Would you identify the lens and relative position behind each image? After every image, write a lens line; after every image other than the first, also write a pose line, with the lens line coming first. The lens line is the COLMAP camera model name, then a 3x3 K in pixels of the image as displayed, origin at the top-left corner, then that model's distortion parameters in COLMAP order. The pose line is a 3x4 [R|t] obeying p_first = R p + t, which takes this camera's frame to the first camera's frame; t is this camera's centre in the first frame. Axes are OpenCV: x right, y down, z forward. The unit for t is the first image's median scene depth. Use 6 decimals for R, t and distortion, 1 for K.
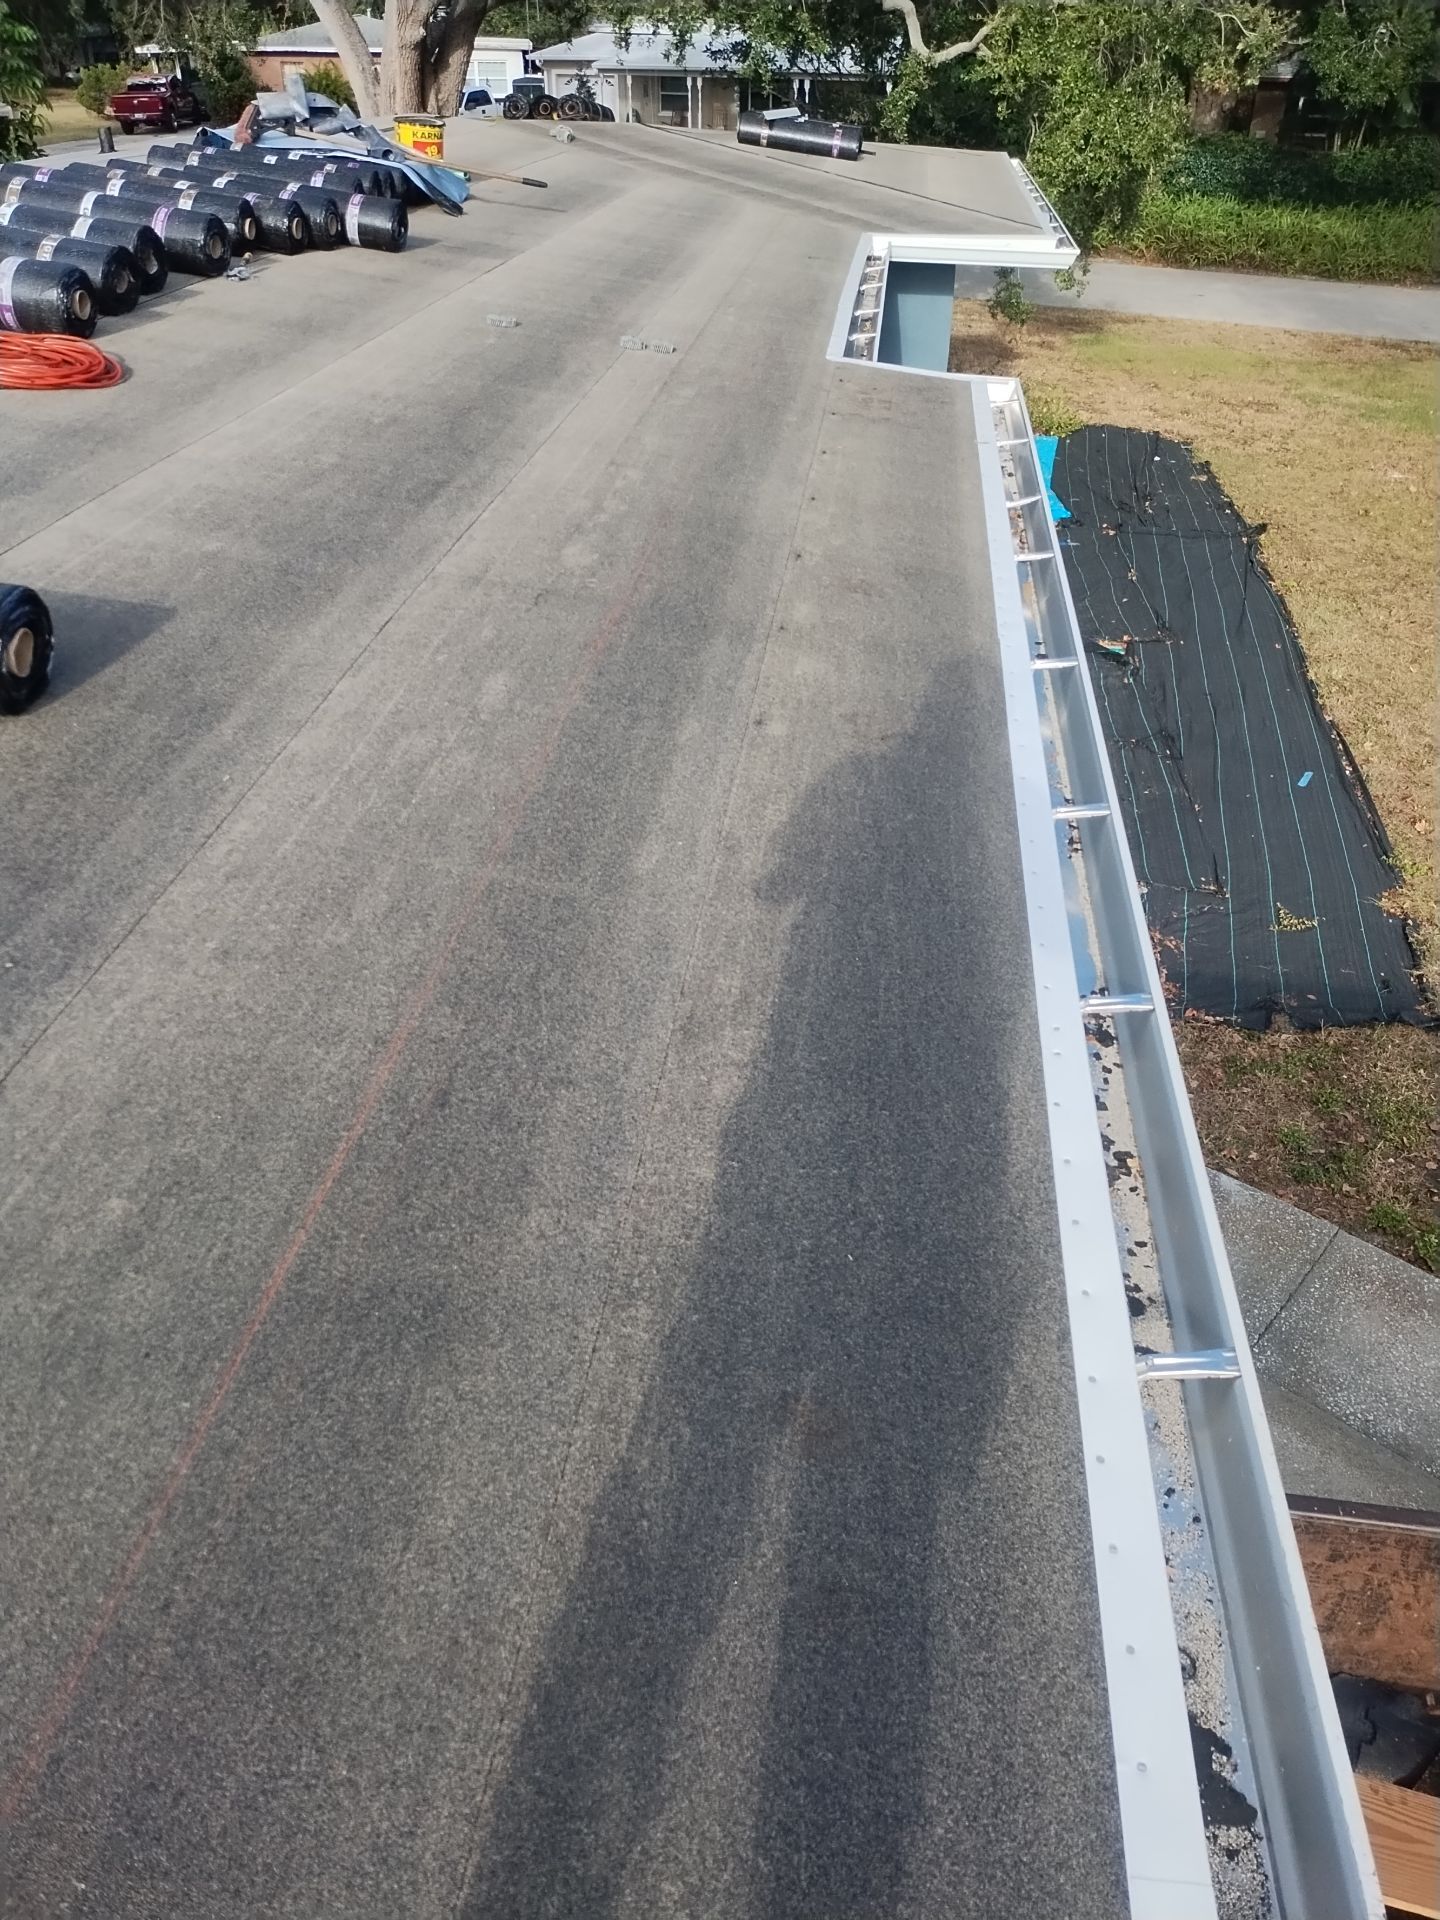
lens RADIAL K [[1402.1, 0, 720.0], [0, 1402.1, 960.0], [0, 0, 1]] dist [0.066352, -0.073834]
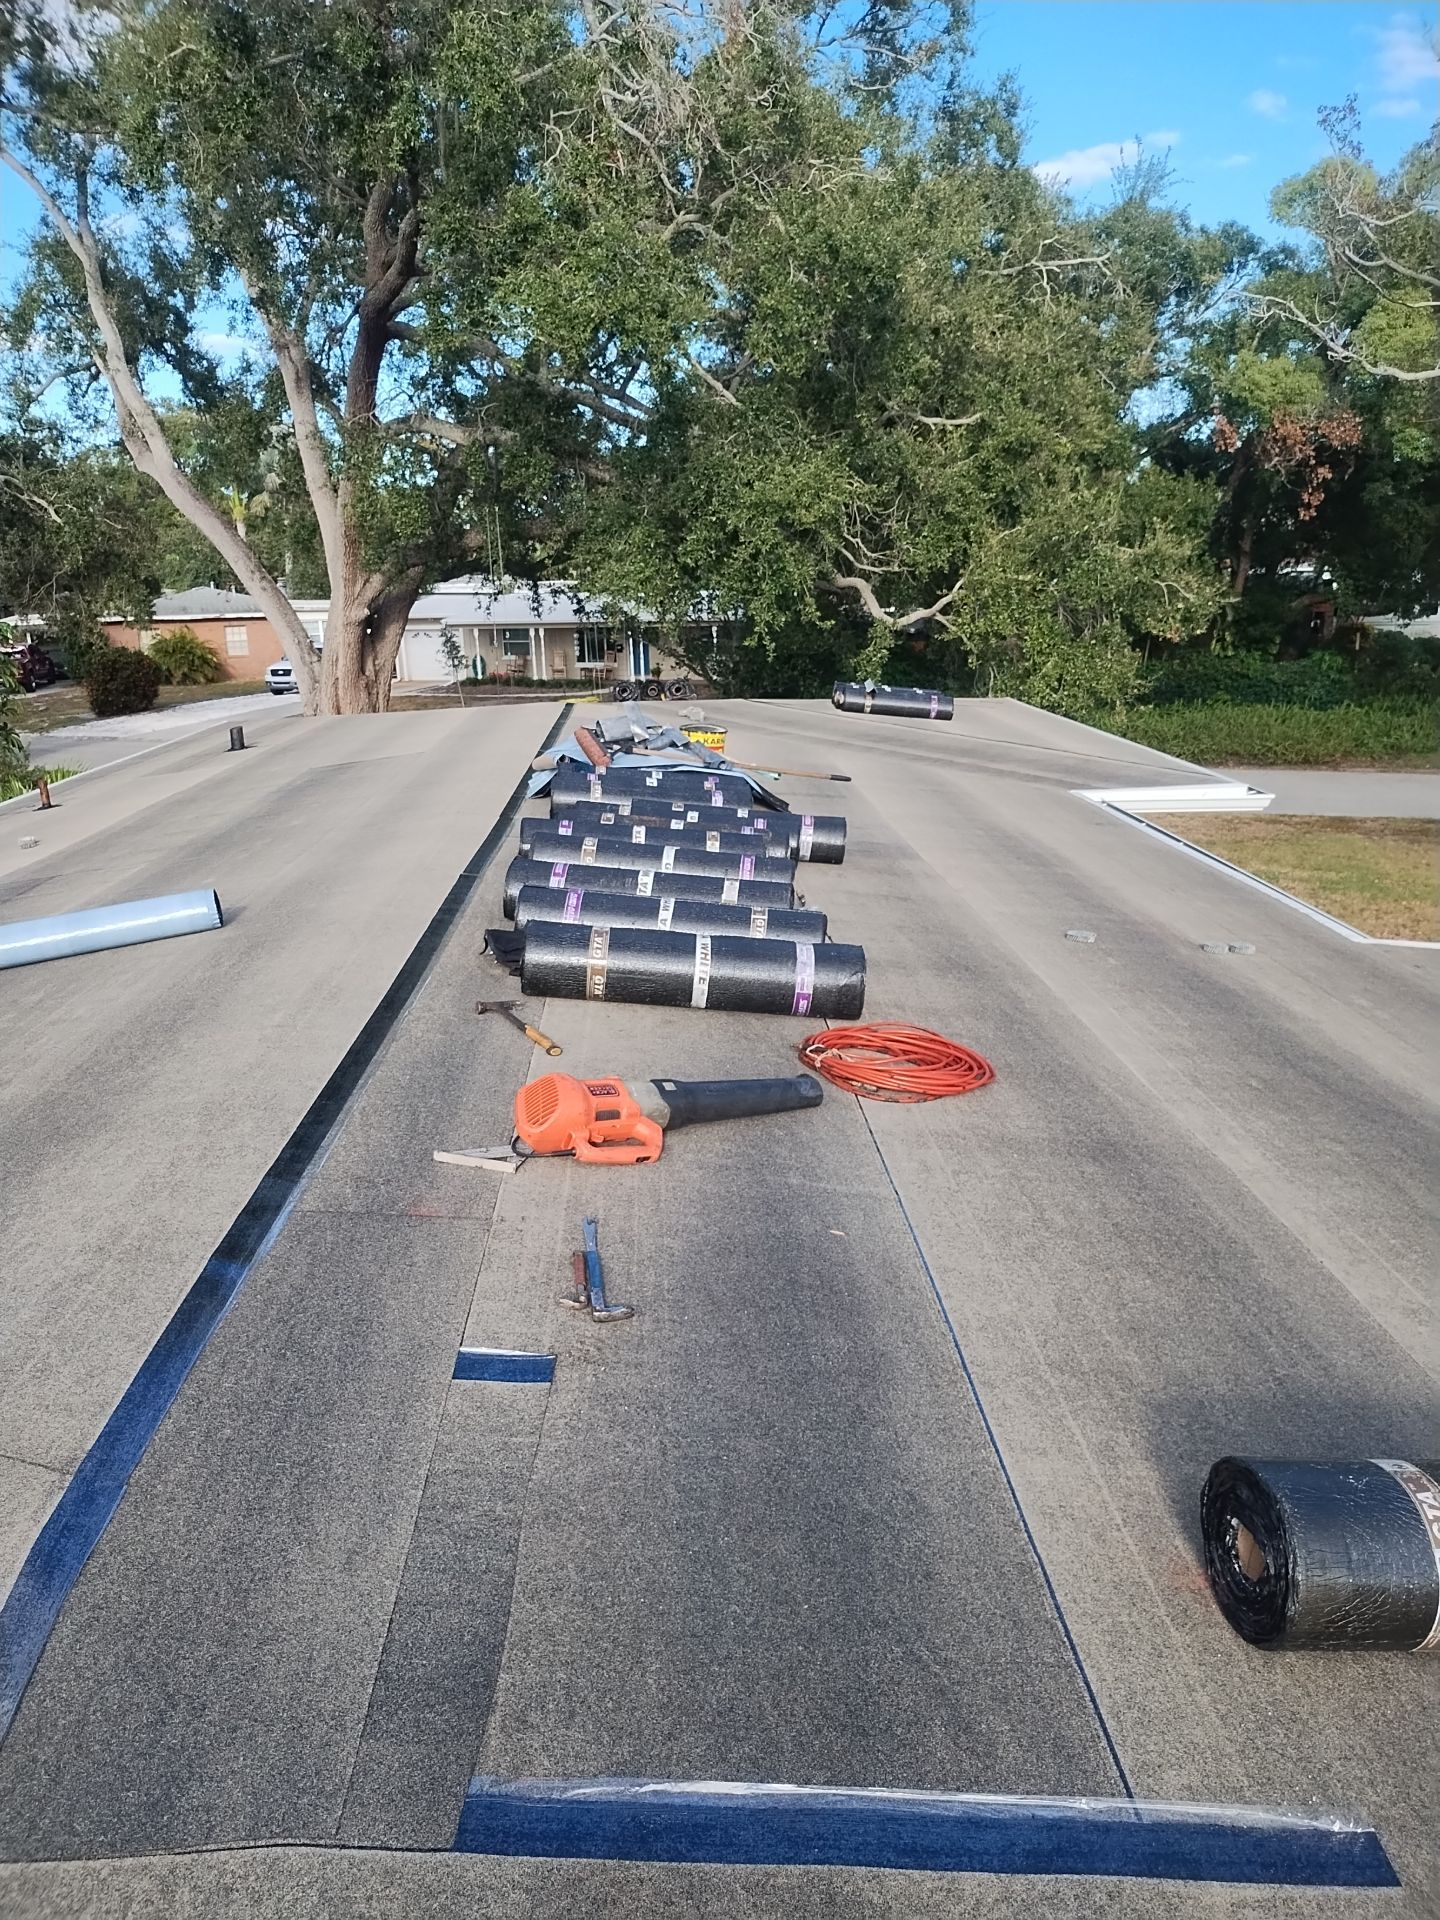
lens RADIAL K [[1402.1, 0, 720.0], [0, 1402.1, 960.0], [0, 0, 1]] dist [0.066352, -0.073834]
pose [[0.984328, -0.078899, 0.157711, -0.133036], [0.123563, 0.946658, -0.297609, -0.041381], [-0.125817, 0.312432, 0.941571, 0.026107]]
